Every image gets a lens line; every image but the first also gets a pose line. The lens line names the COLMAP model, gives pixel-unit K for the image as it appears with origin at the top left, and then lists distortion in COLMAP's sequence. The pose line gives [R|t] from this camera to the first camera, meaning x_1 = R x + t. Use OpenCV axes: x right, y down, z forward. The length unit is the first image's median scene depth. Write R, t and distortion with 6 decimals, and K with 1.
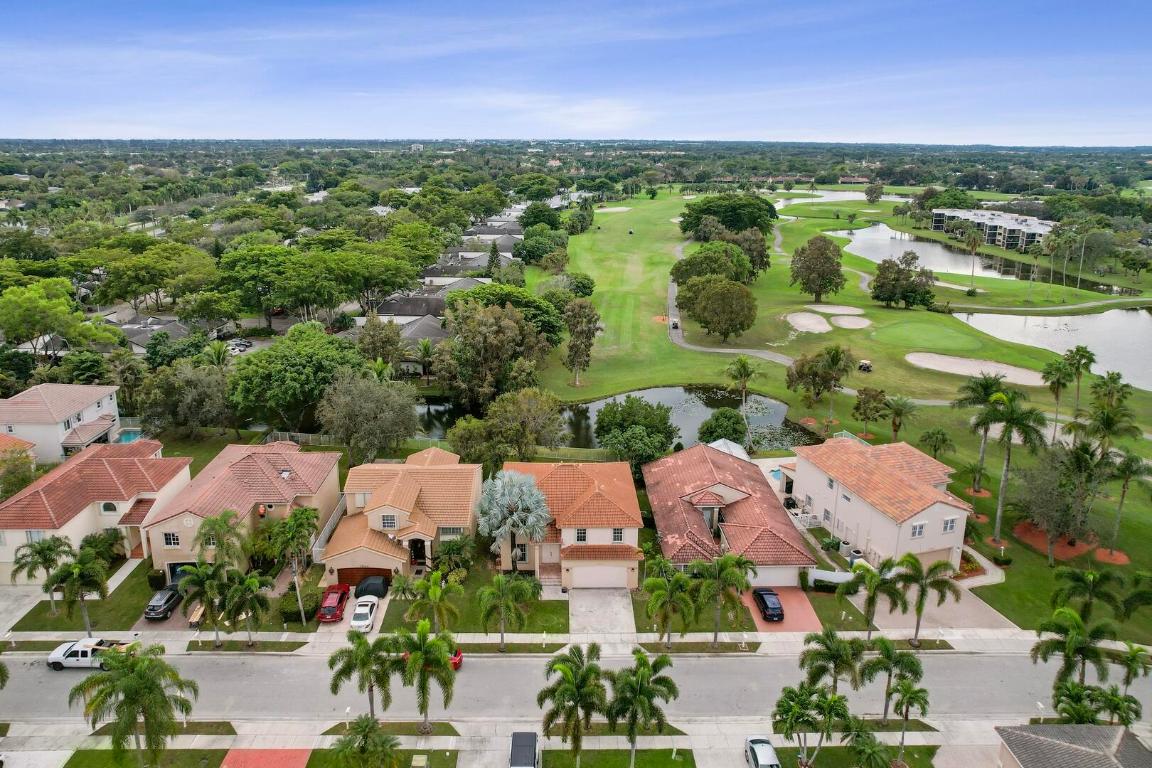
lens RADIAL K [[757.2, 0, 570.0], [0, 757.2, 331.1], [0, 0, 1]] dist [-0.054575, 0.040010]
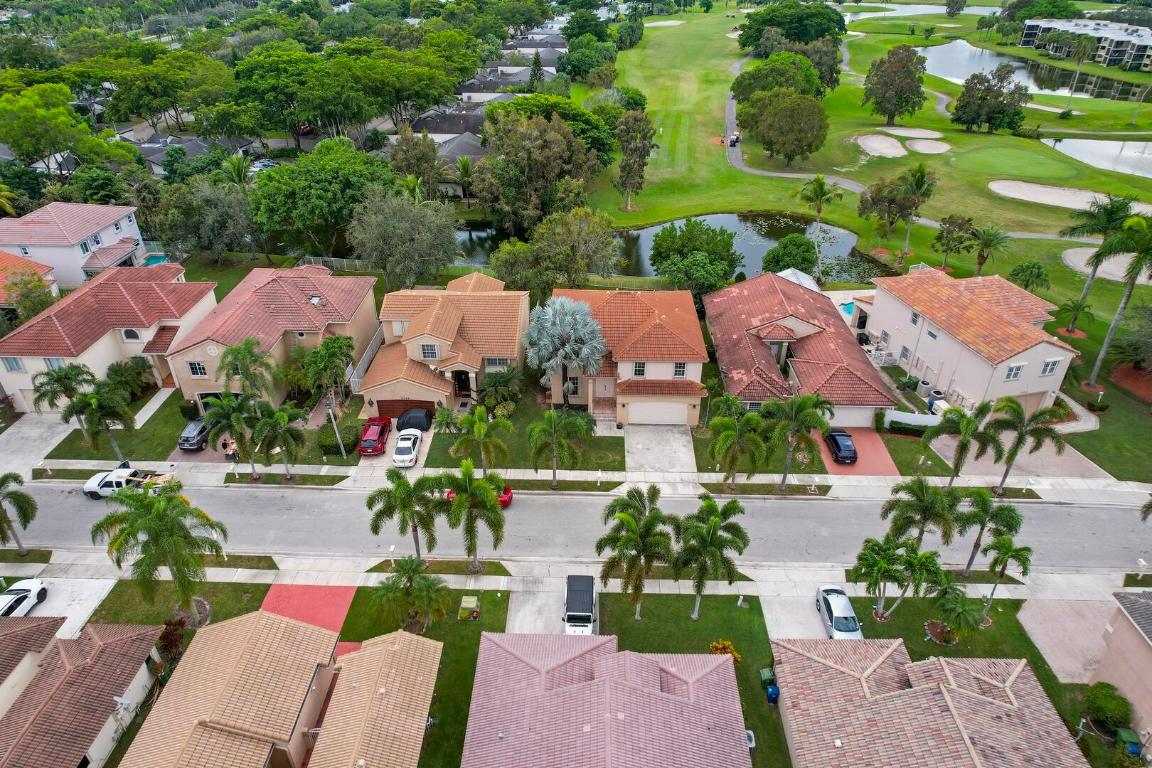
lens RADIAL K [[734.3, 0, 582.6], [0, 734.3, 393.7], [0, 0, 1]] dist [-0.064947, 0.063969]
pose [[0.999231, 0.017827, -0.034917, -0.021329], [-0.006526, 0.953839, 0.300247, 0.032426], [0.038657, -0.299788, 0.953222, 0.139662]]
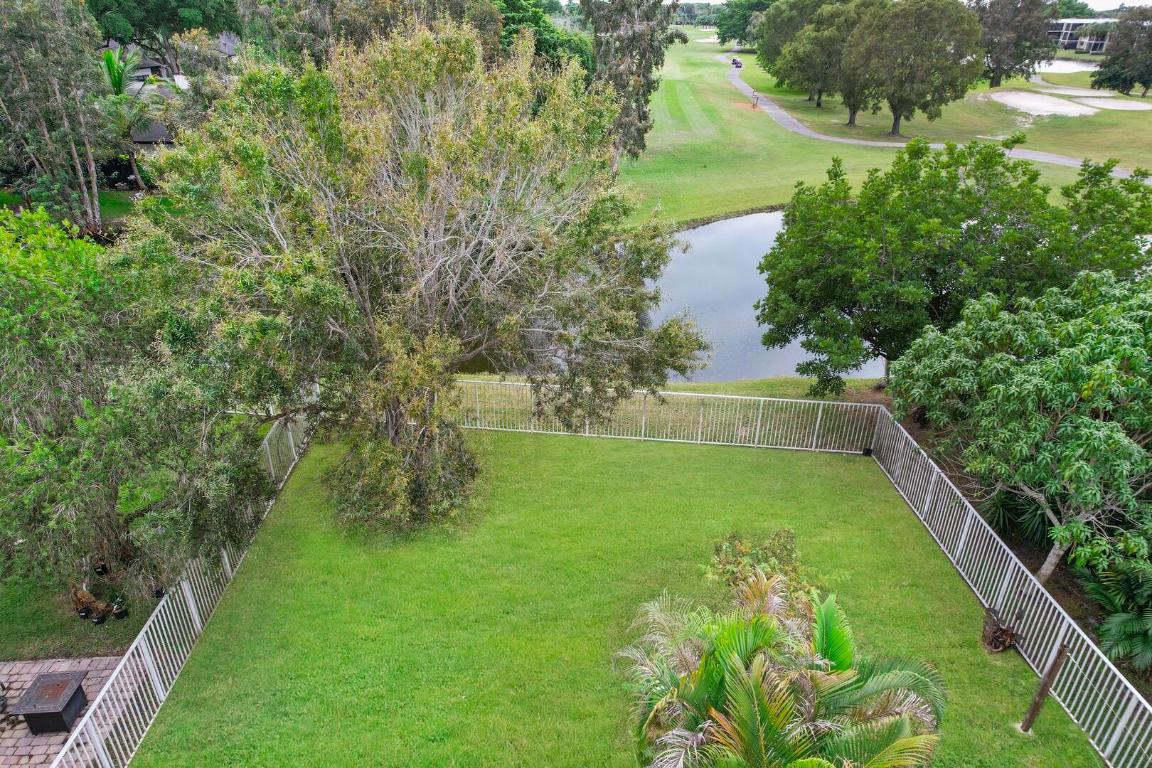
lens RADIAL K [[741.0, 0, 579.3], [0, 741.0, 386.2], [0, 0, 1]] dist [-0.070359, 0.065726]
pose [[0.999682, -0.011744, 0.022331, -0.034100], [0.006334, 0.973533, 0.228457, 0.144778], [-0.024423, -0.228243, 0.973298, 1.095104]]
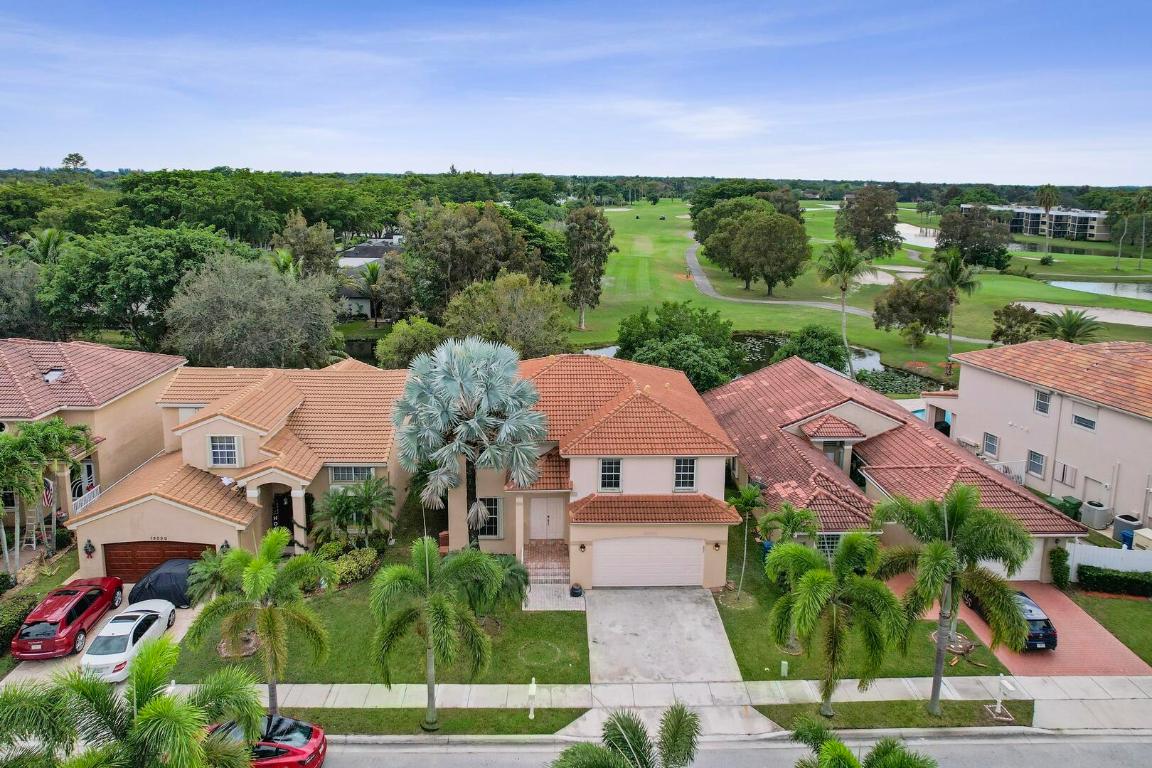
lens RADIAL K [[770.4, 0, 580.8], [0, 770.4, 272.5], [0, 0, 1]] dist [-0.032484, 0.002903]
pose [[0.999769, 0.003738, 0.021168, -0.014819], [-0.001125, 0.992510, -0.122161, 0.195183], [-0.021467, 0.122109, 0.992285, 0.472961]]
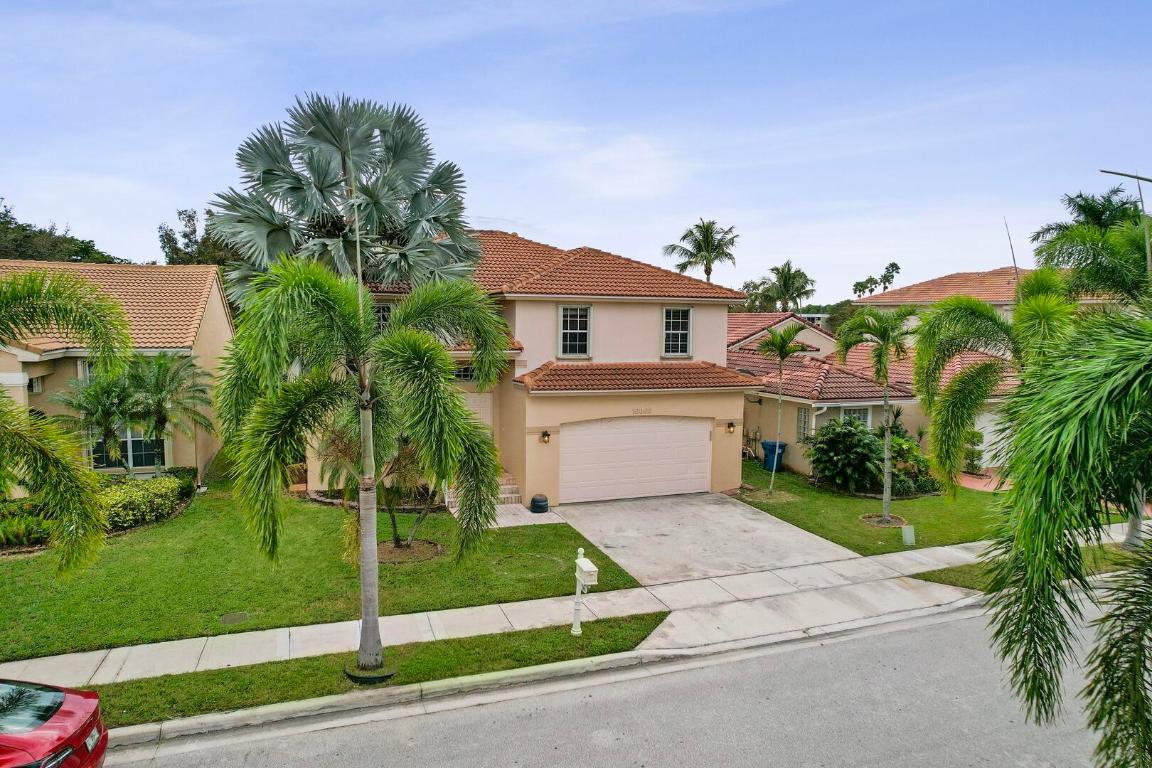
lens RADIAL K [[734.3, 0, 582.6], [0, 734.3, 393.7], [0, 0, 1]] dist [-0.064947, 0.063969]
pose [[0.943174, -0.031998, 0.330754, -0.083232], [0.079046, 0.988386, -0.129790, 0.327514], [-0.322760, 0.148560, 0.934749, 0.689530]]
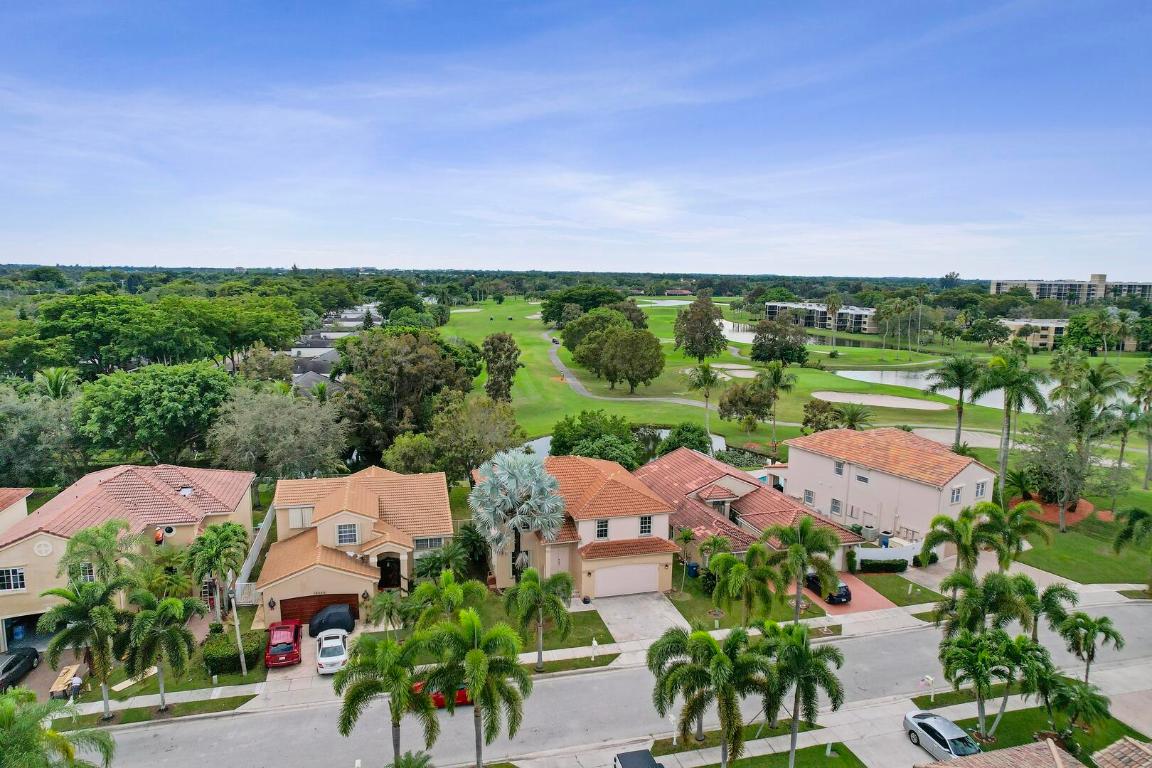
lens RADIAL K [[734.3, 0, 582.6], [0, 734.3, 393.7], [0, 0, 1]] dist [-0.064947, 0.063969]
pose [[0.970134, -0.033948, 0.240181, -0.181231], [0.053015, 0.995895, -0.073371, 0.178092], [-0.236704, 0.083913, 0.967951, 0.233437]]
